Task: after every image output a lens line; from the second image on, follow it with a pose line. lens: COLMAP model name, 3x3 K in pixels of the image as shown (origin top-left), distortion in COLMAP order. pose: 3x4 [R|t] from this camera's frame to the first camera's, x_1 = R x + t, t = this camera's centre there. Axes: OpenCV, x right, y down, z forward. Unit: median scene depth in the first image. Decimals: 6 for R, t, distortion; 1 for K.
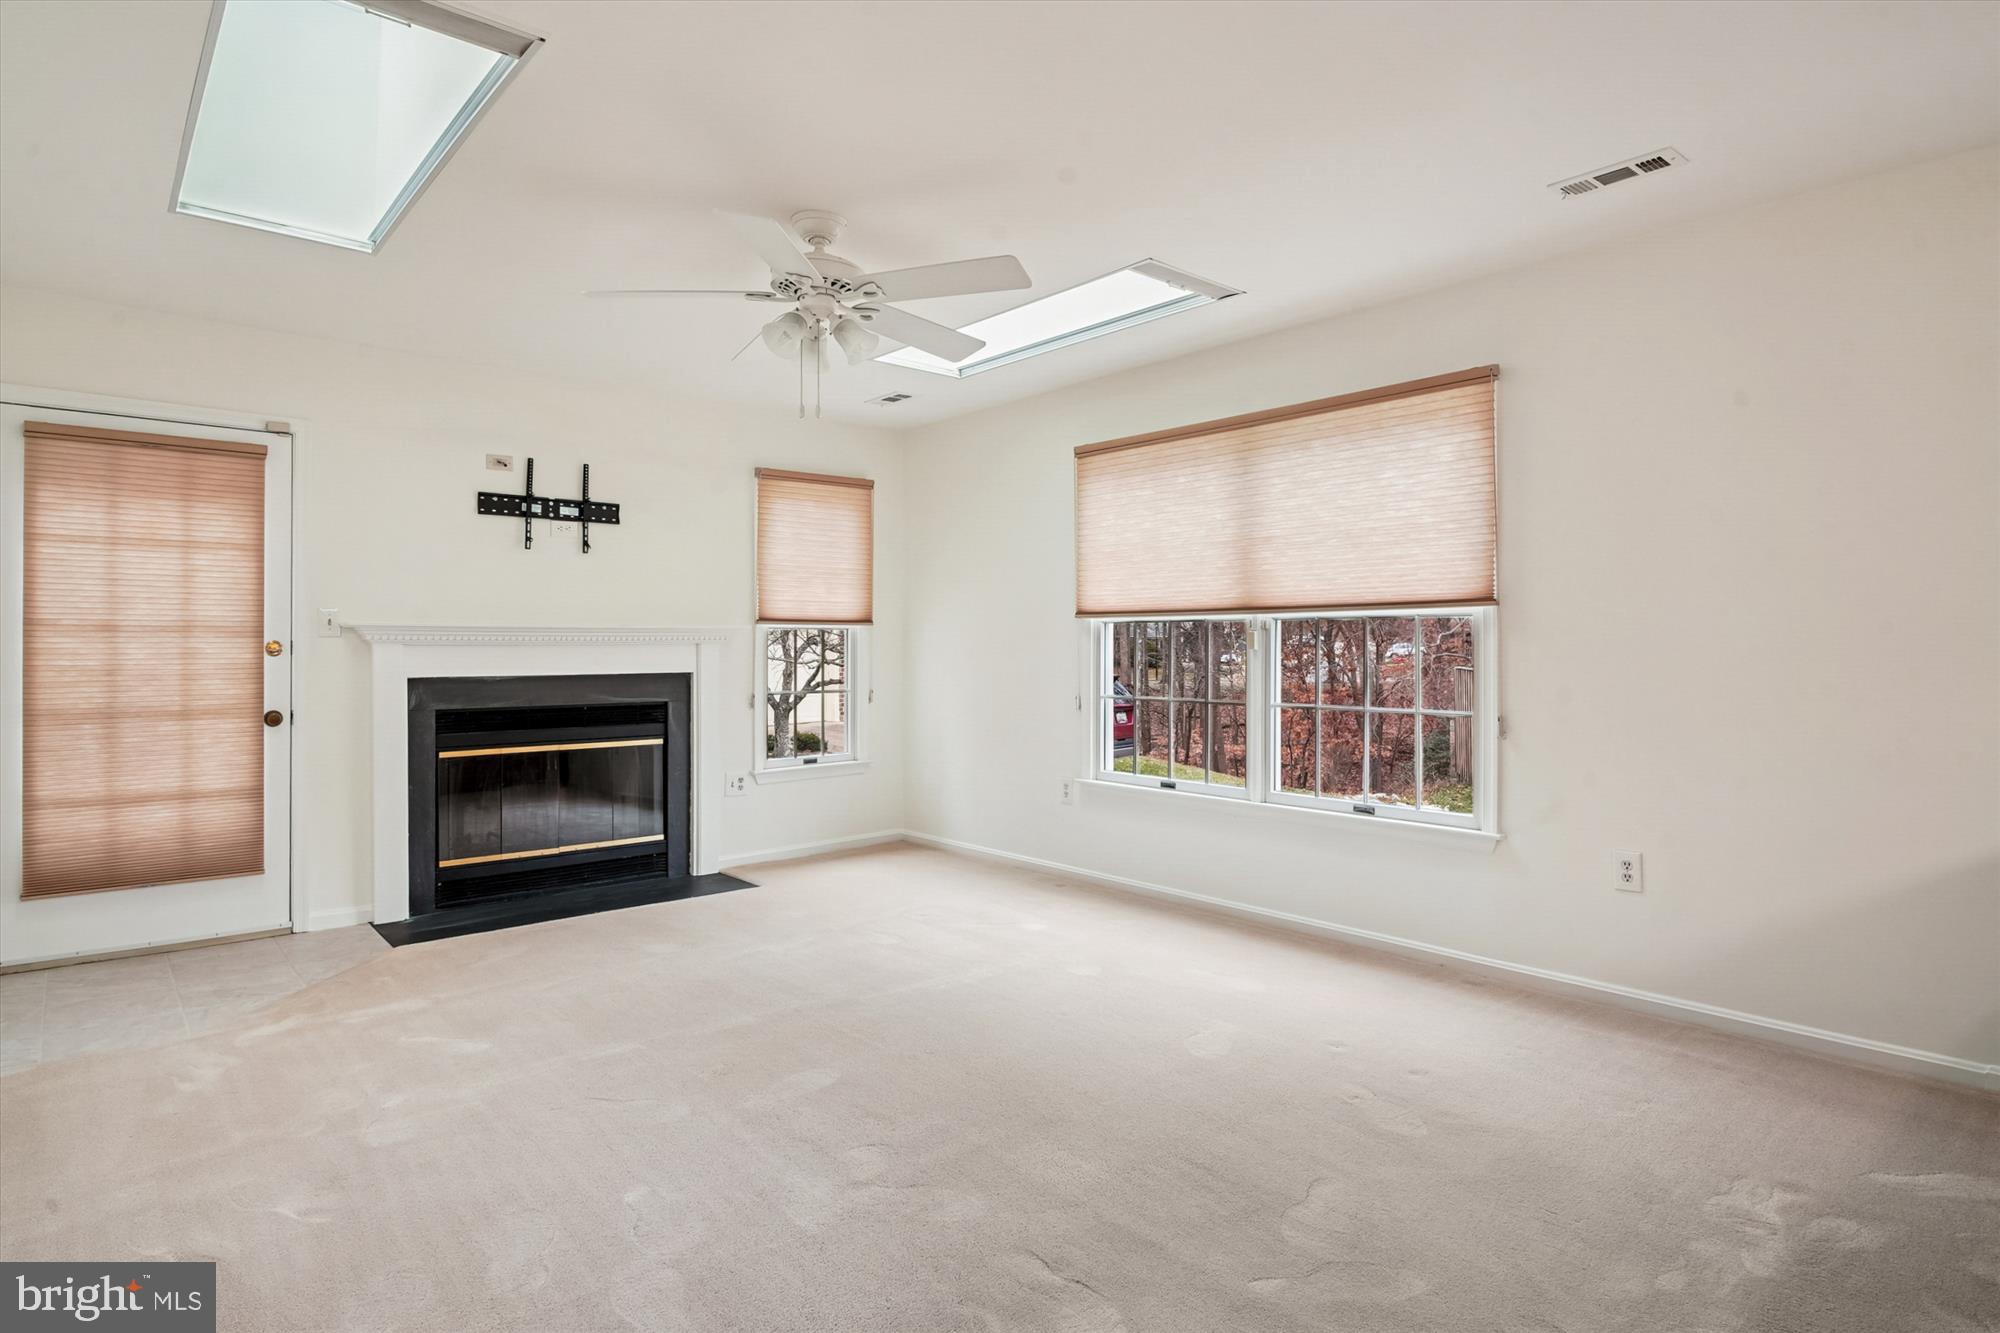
lens RADIAL K [[1077.9, 0, 961.4], [0, 1077.9, 639.9], [0, 0, 1]] dist [-0.000601, -0.003553]
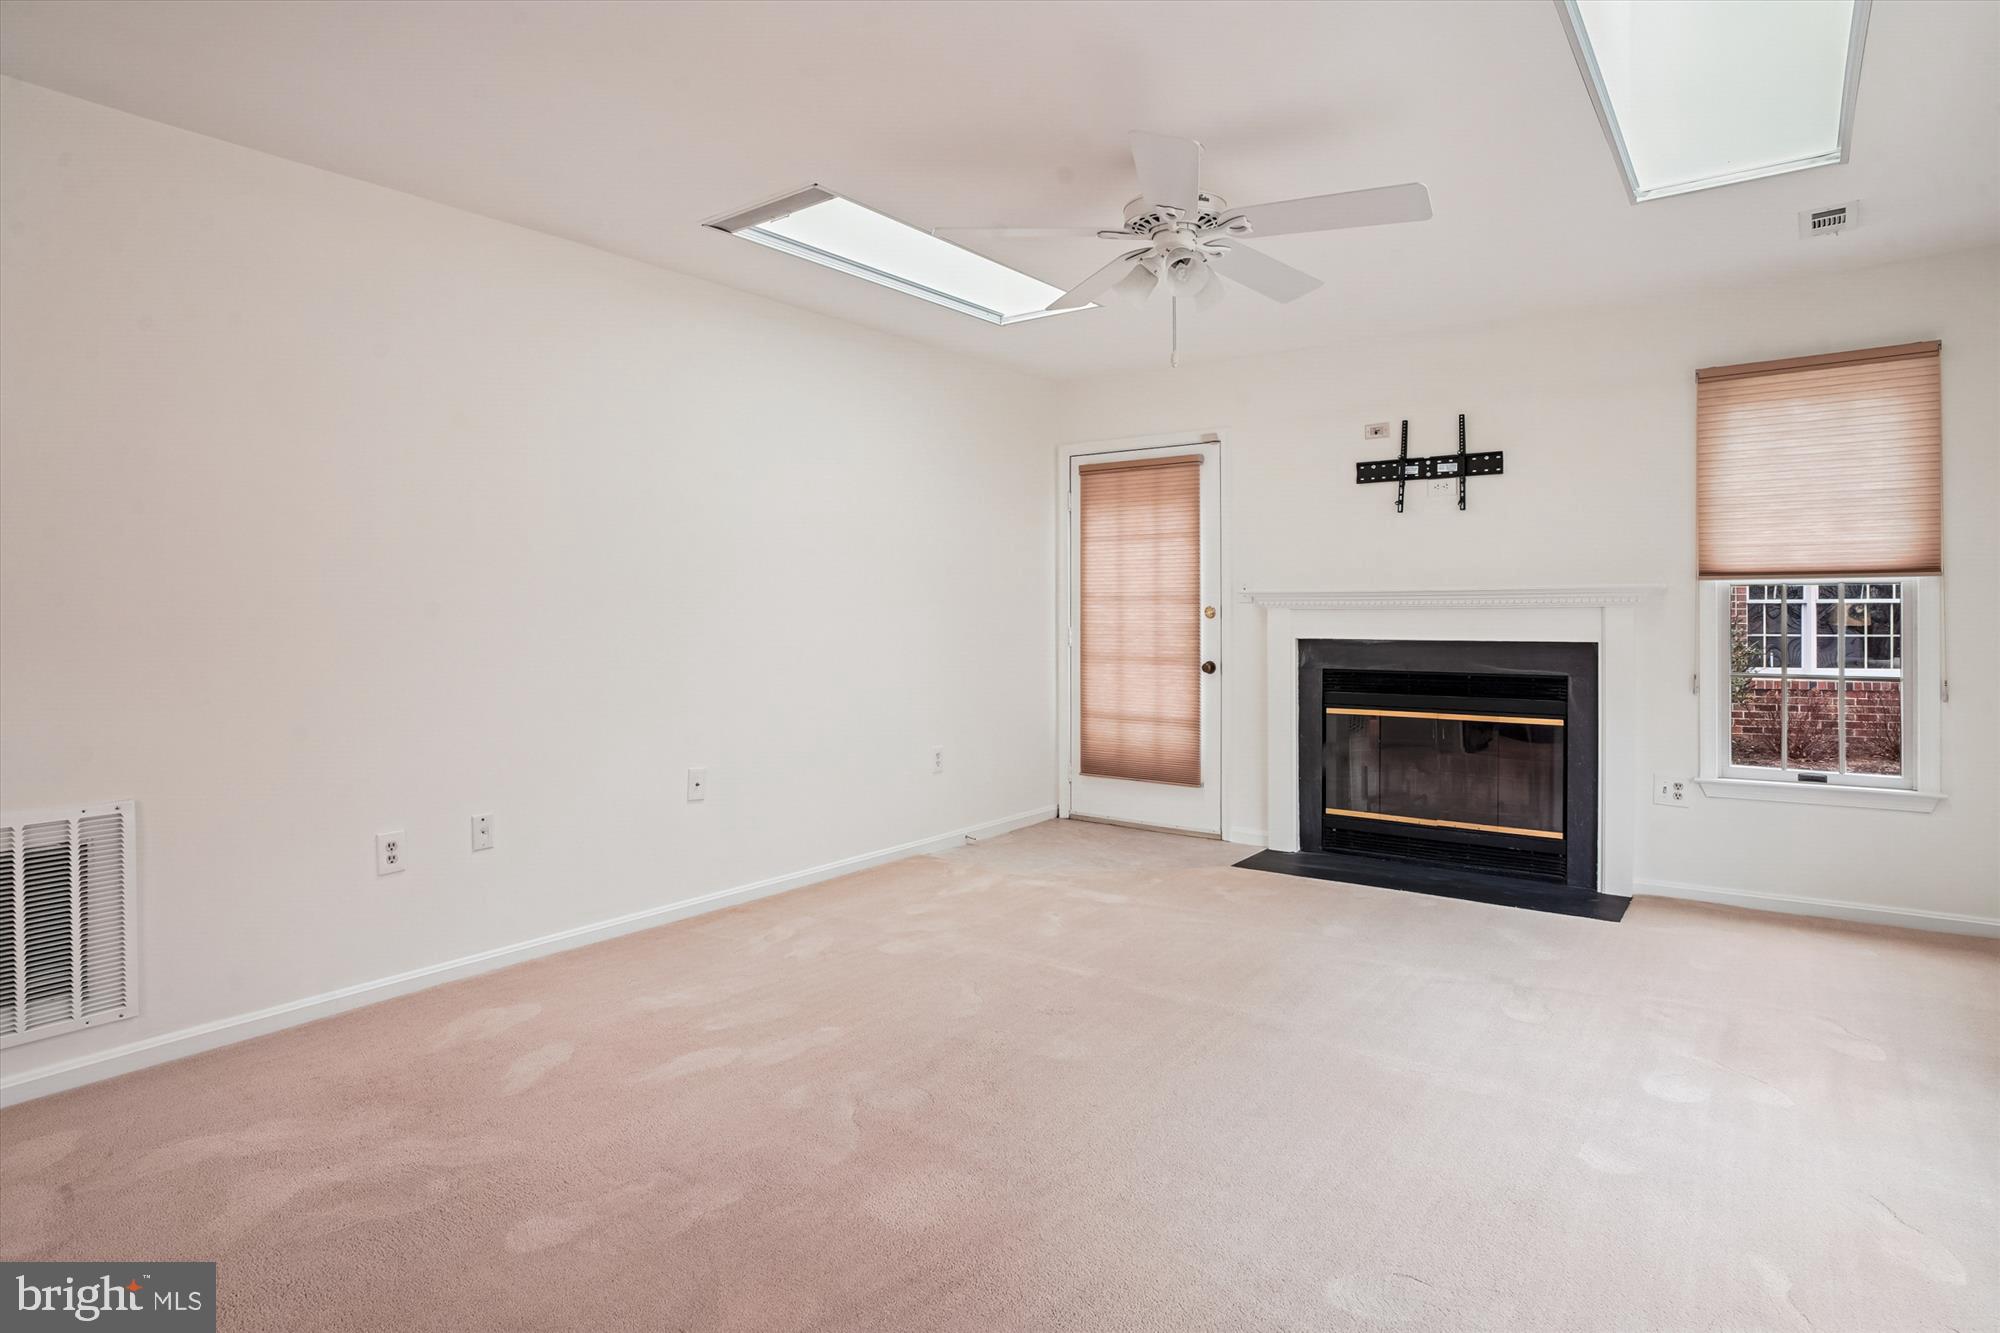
lens RADIAL K [[1077.9, 0, 1035.6], [0, 1077.9, 609.6], [0, 0, 1]] dist [-0.000601, -0.003553]
pose [[0.246735, 0.000849, -0.969083, 0.465894], [0.009455, 0.999950, 0.003284, -0.001254], [0.969037, -0.009973, 0.246714, 0.416442]]
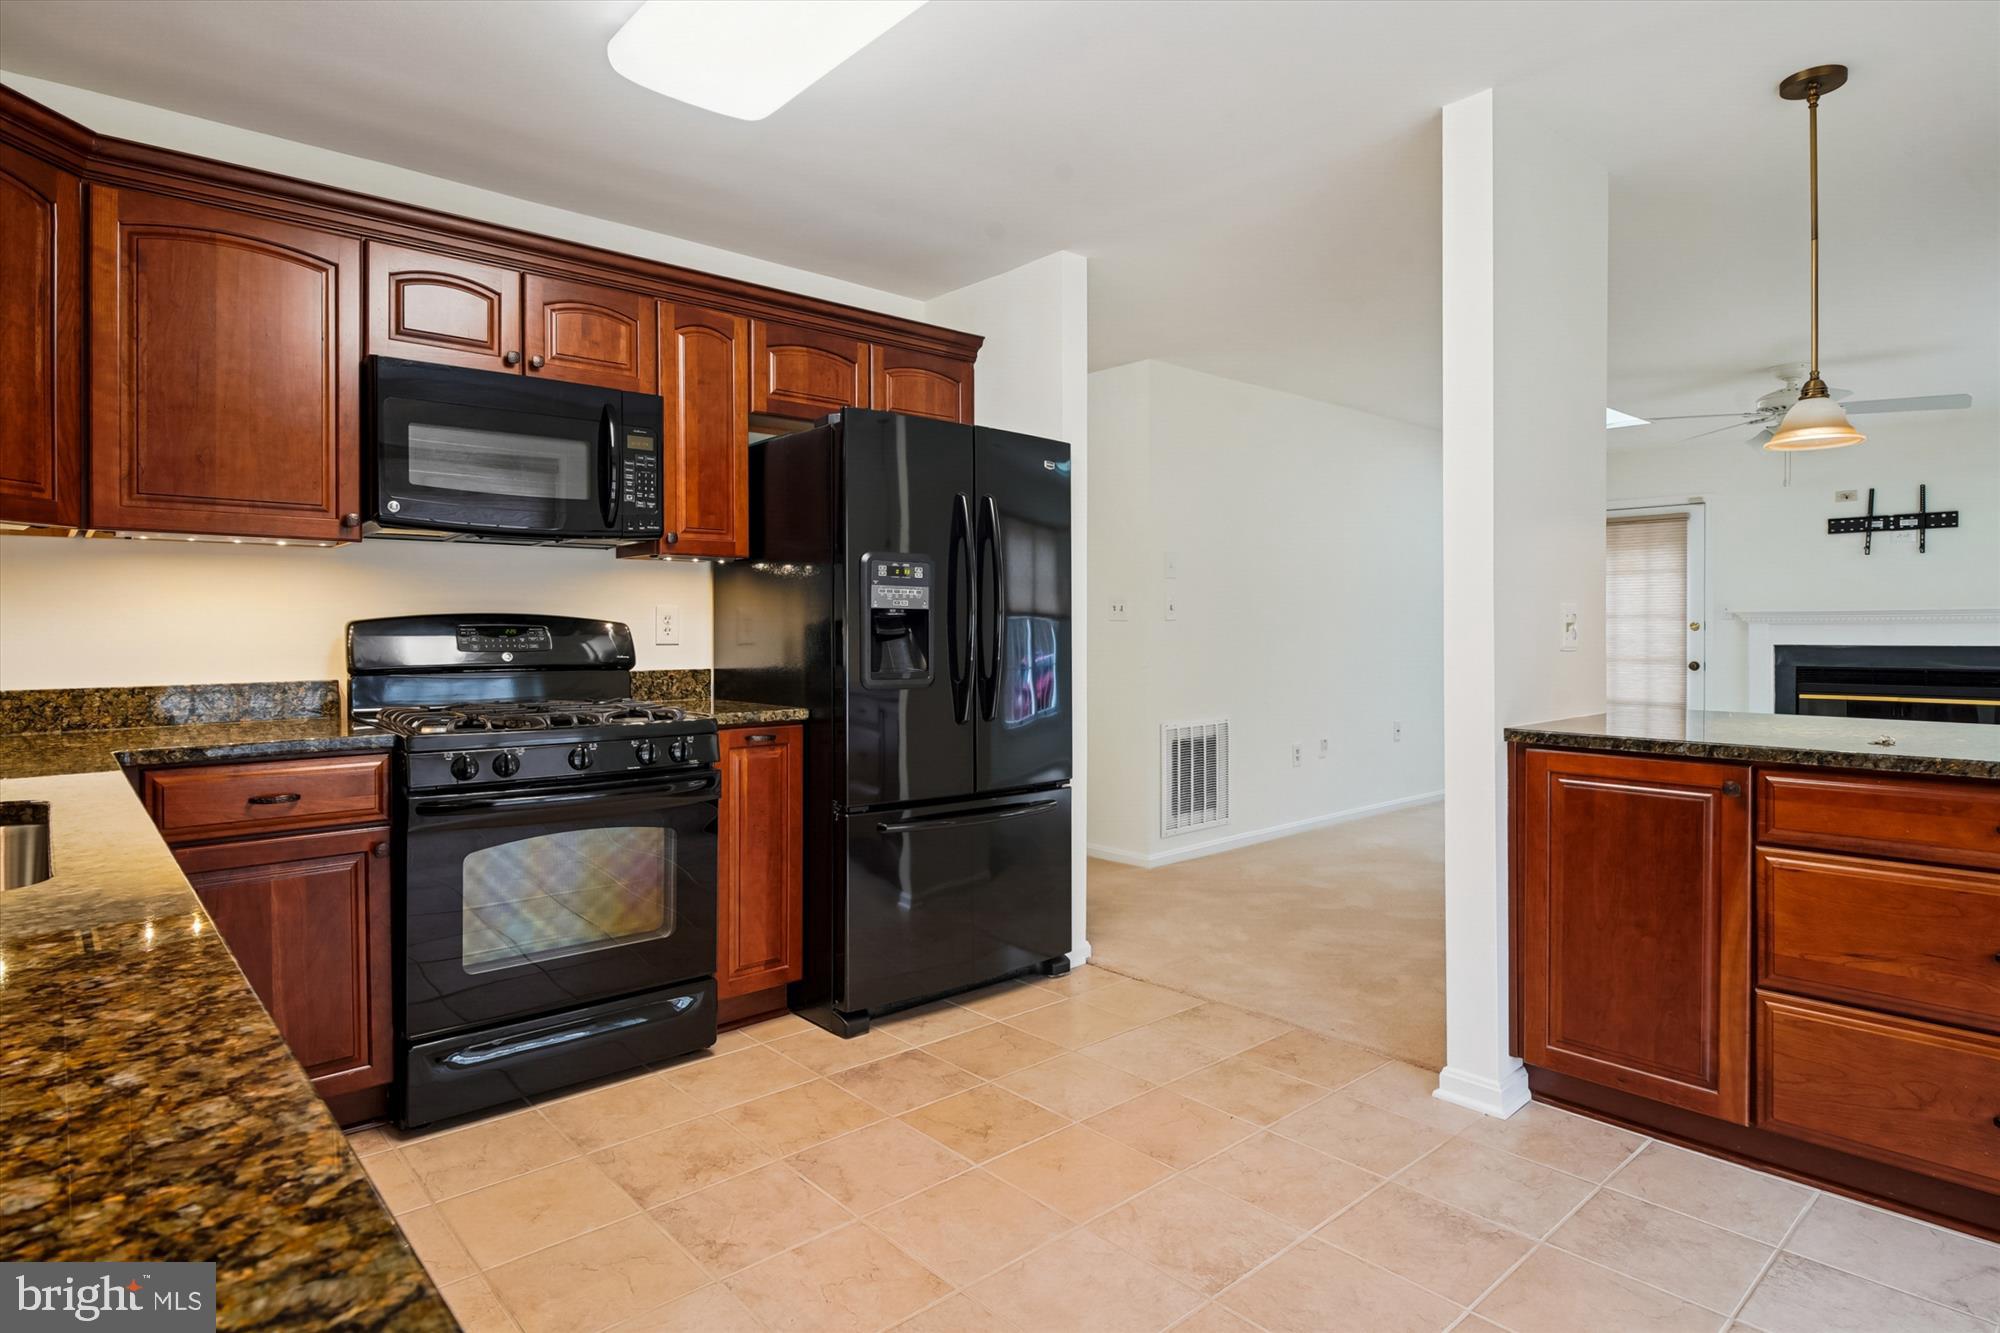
lens RADIAL K [[1077.9, 0, 999.9], [0, 1077.9, 649.2], [0, 0, 1]] dist [-0.000601, -0.003553]
pose [[0.024273, 0.020647, -0.999492, 0.941749], [0.013695, 0.999686, 0.020984, -0.006355], [0.999612, -0.014197, 0.023983, -0.155472]]
